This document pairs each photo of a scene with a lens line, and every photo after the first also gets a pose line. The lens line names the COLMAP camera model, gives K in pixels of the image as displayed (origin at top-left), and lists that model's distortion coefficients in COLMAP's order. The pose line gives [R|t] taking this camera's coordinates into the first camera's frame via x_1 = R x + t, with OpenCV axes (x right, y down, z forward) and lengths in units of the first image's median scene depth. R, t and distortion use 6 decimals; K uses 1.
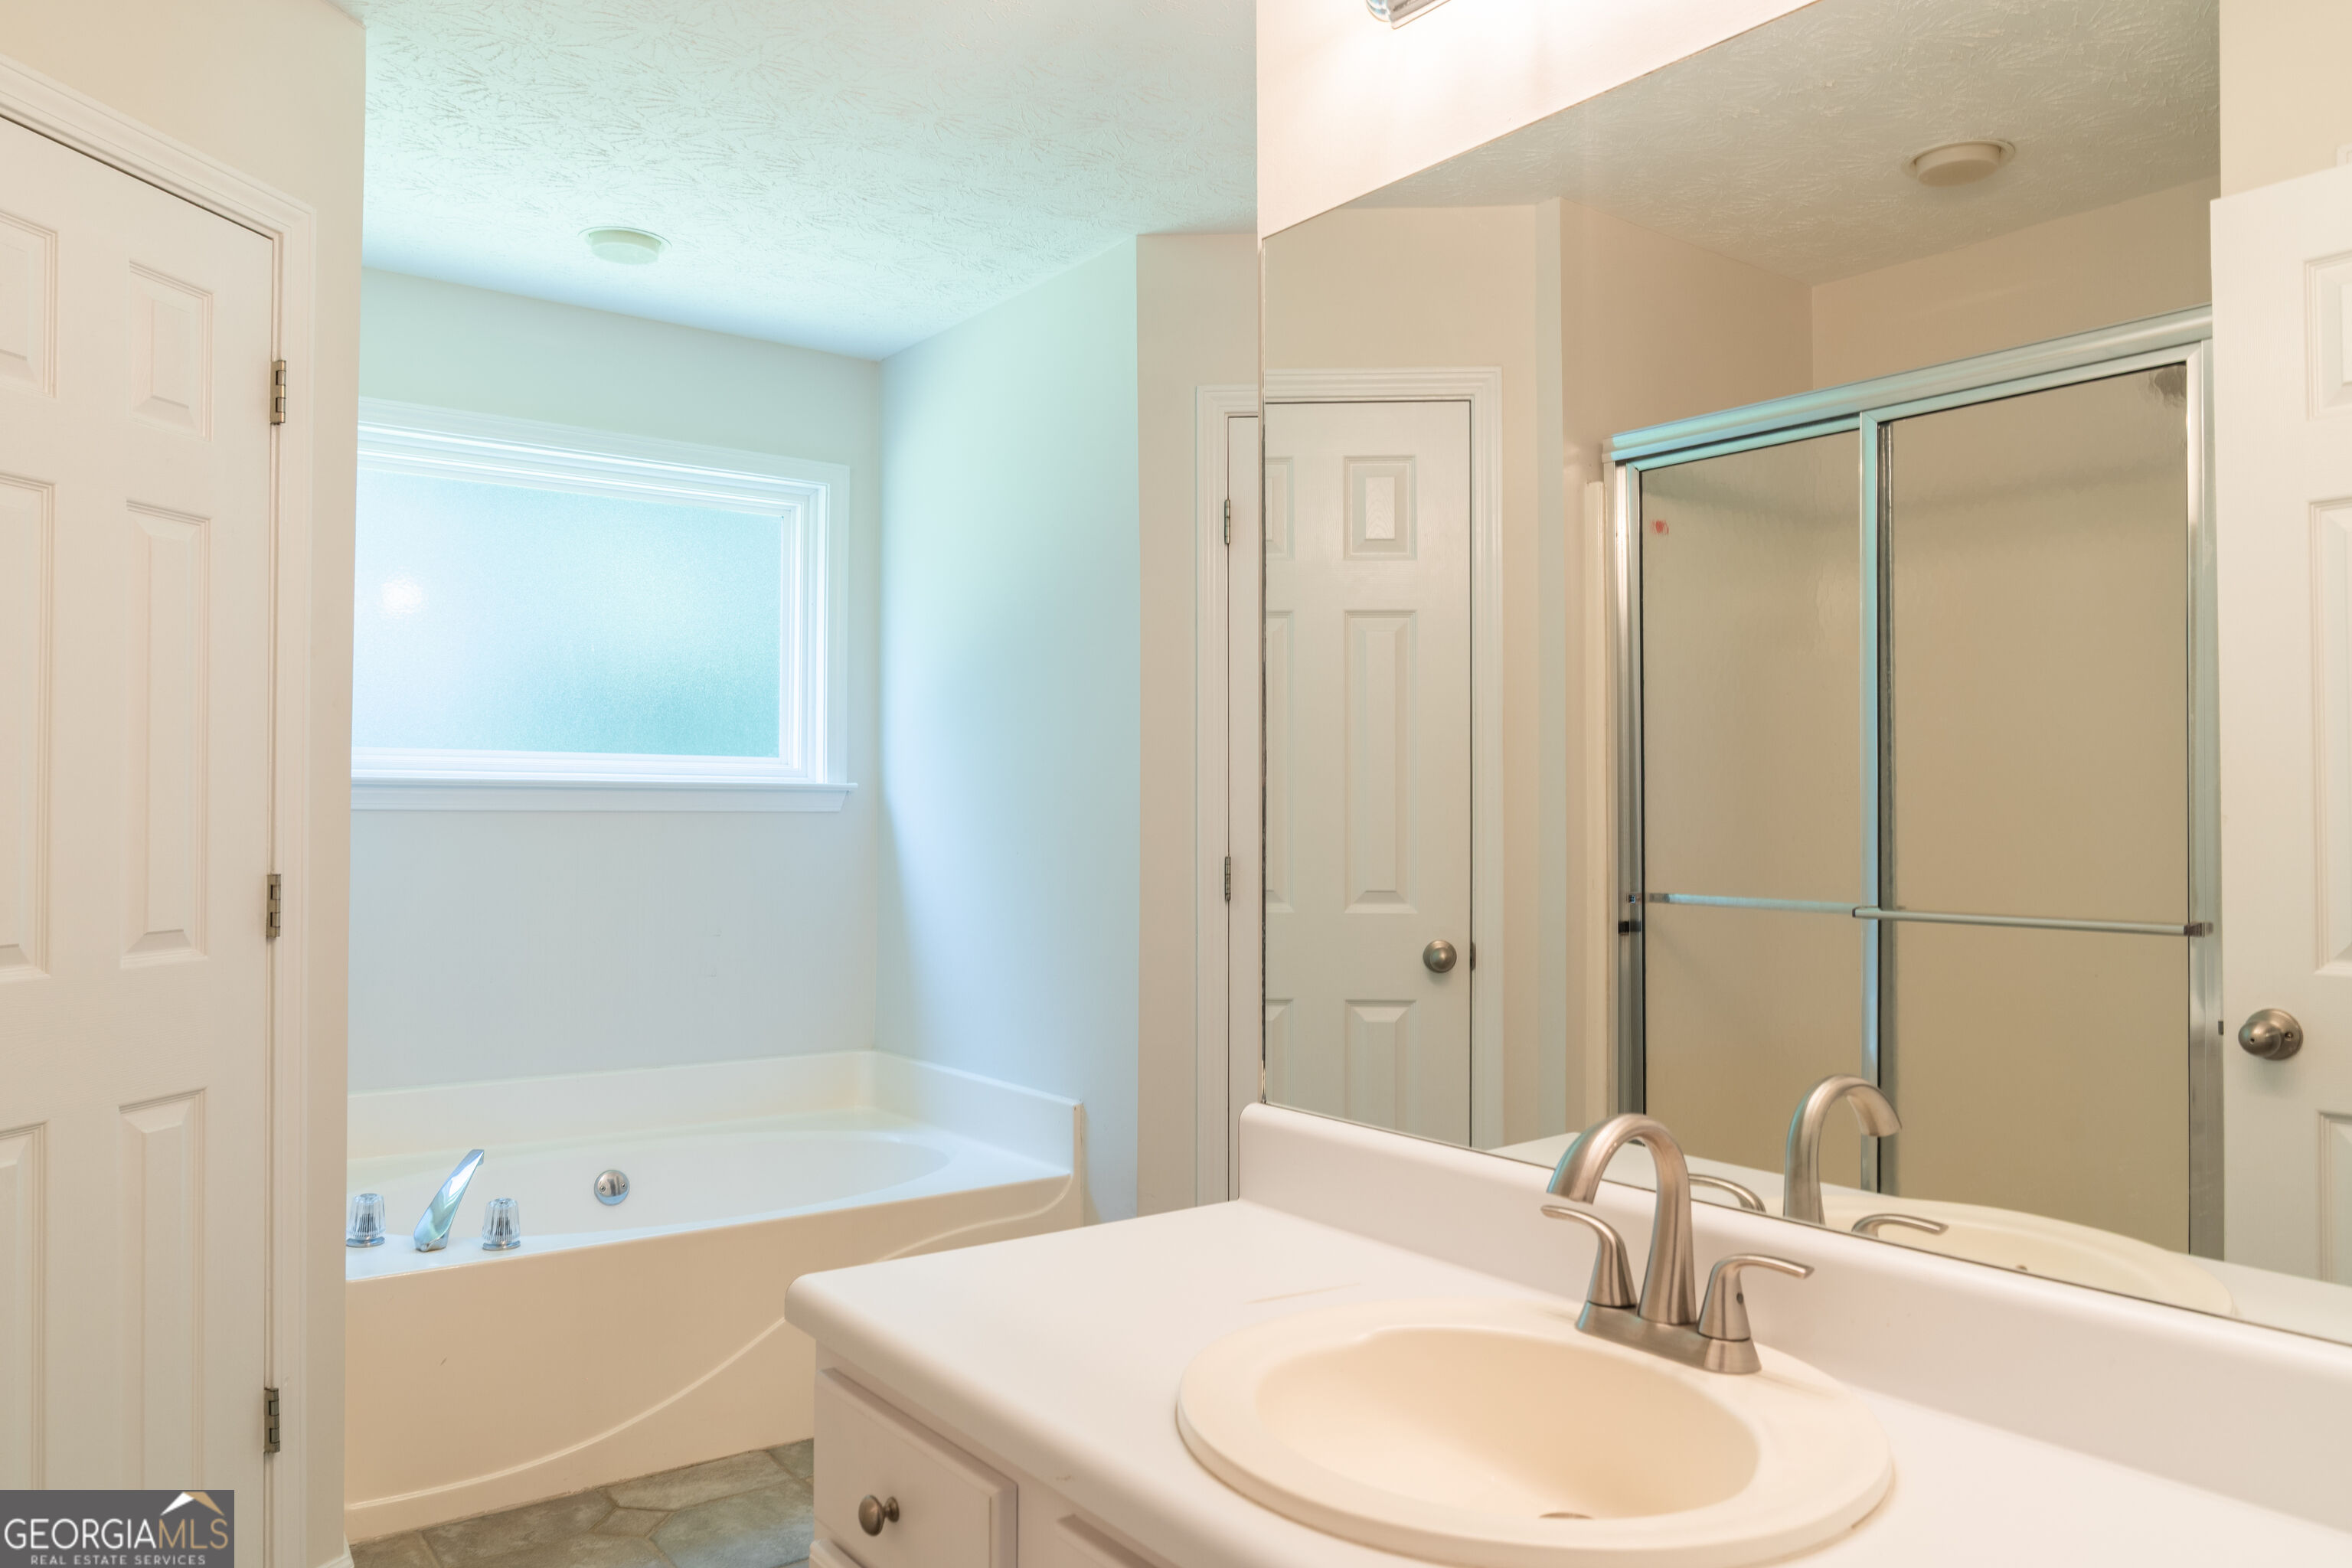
lens RADIAL K [[1617.0, 0, 1176.0], [0, 1617.0, 784.0], [0, 0, 1]] dist [-0.032141, -0.001534]
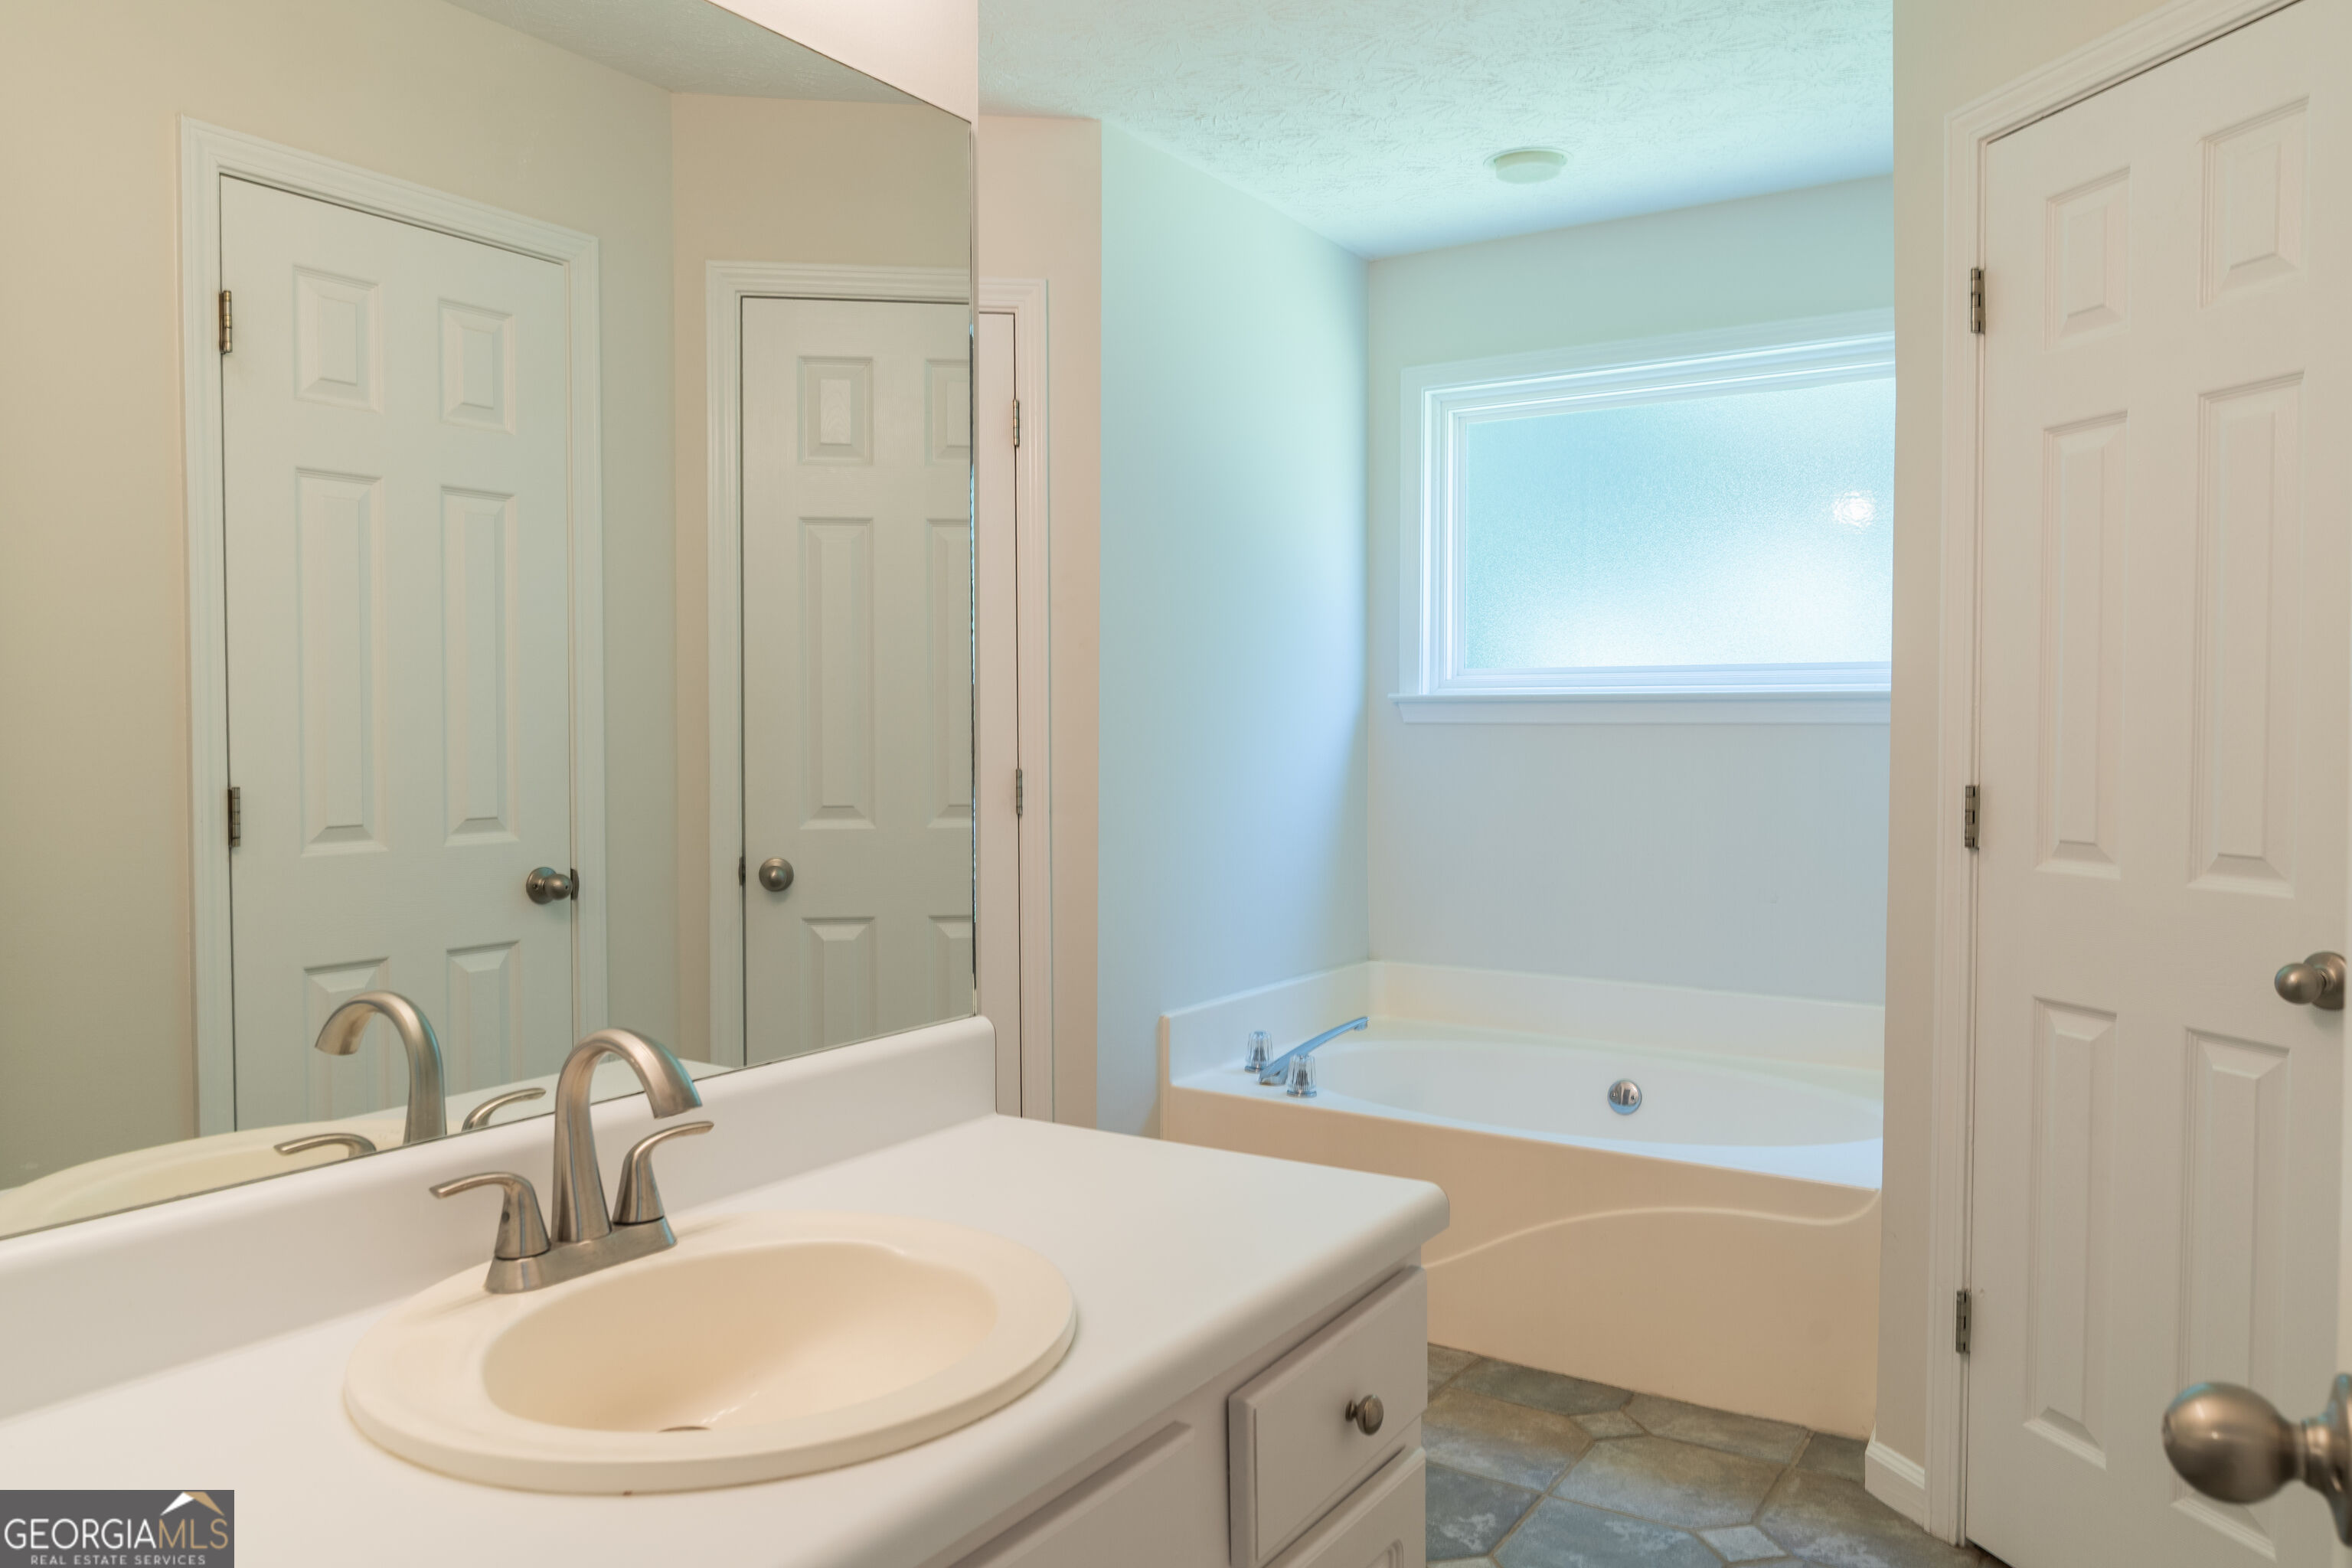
lens RADIAL K [[1622.3, 0, 1176.0], [0, 1622.3, 784.0], [0, 0, 1]] dist [-0.002865, 0.000516]
pose [[0.332534, 0.032884, -0.942518, 0.978377], [0.017994, 0.998989, 0.041203, 0.014841], [0.942919, -0.030661, 0.331606, 0.766537]]
